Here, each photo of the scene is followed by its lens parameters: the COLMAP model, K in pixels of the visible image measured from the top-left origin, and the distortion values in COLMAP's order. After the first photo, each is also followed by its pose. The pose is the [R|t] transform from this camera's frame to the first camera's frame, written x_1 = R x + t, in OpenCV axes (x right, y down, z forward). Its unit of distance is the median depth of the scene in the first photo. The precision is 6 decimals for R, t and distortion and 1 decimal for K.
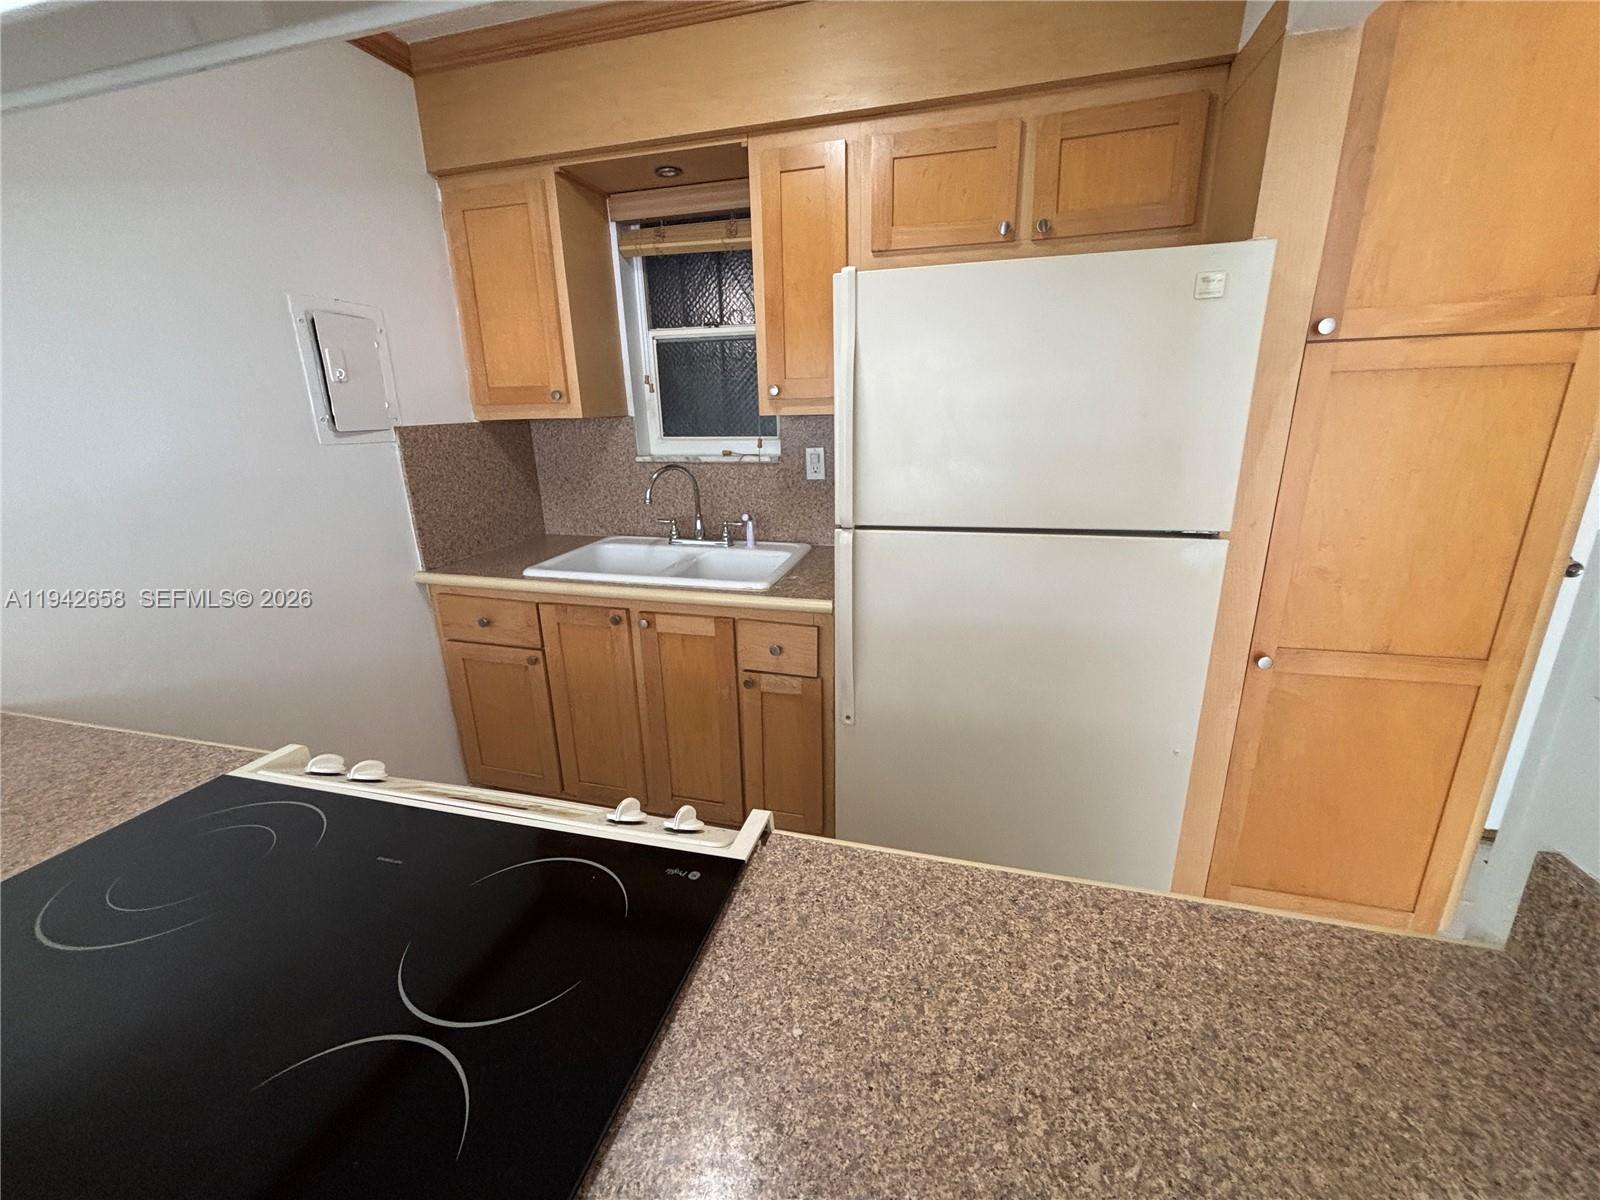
lens RADIAL K [[644.4, 0, 803.9], [0, 644.4, 598.4], [0, 0, 1]] dist [0.005974, -0.000445]
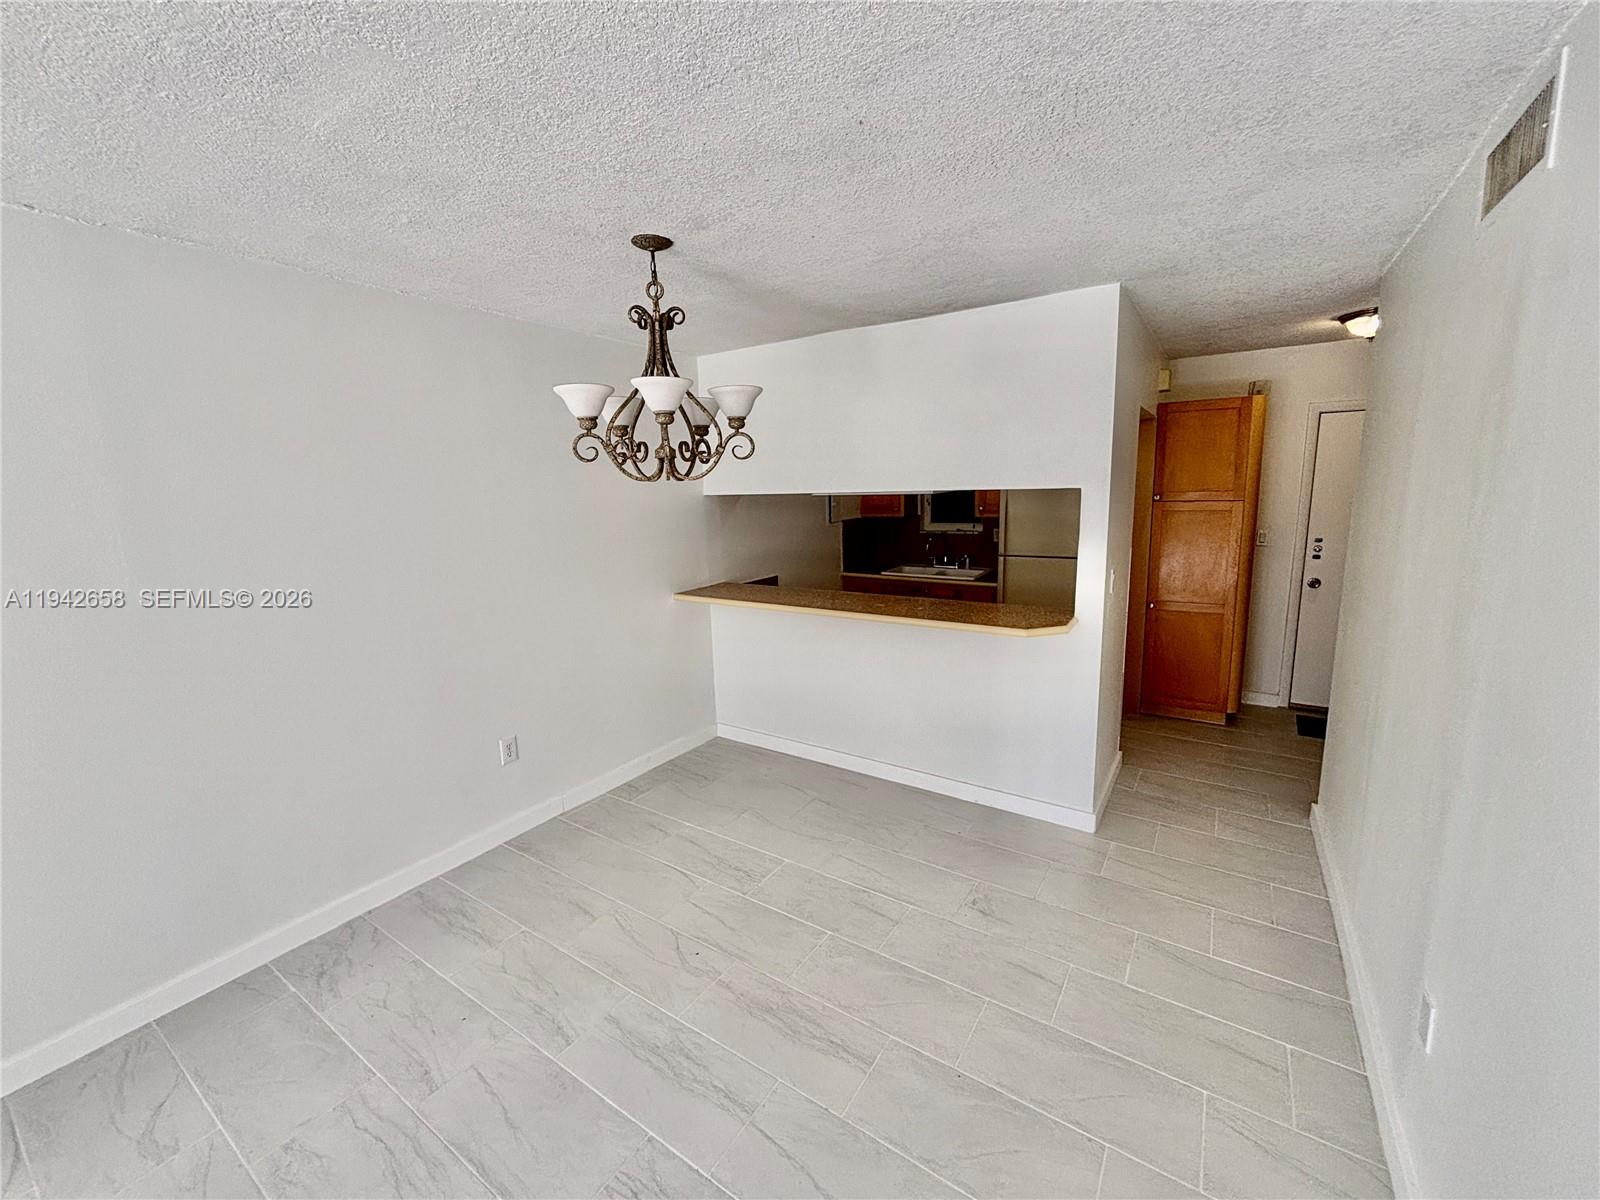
lens RADIAL K [[644.4, 0, 803.9], [0, 644.4, 598.3], [0, 0, 1]] dist [0.005974, -0.000445]
pose [[0.950659, 0.048271, -0.306461, 0.082953], [-0.080729, 0.992281, -0.094131, 0.320658], [0.299551, 0.114226, 0.947218, -1.522160]]
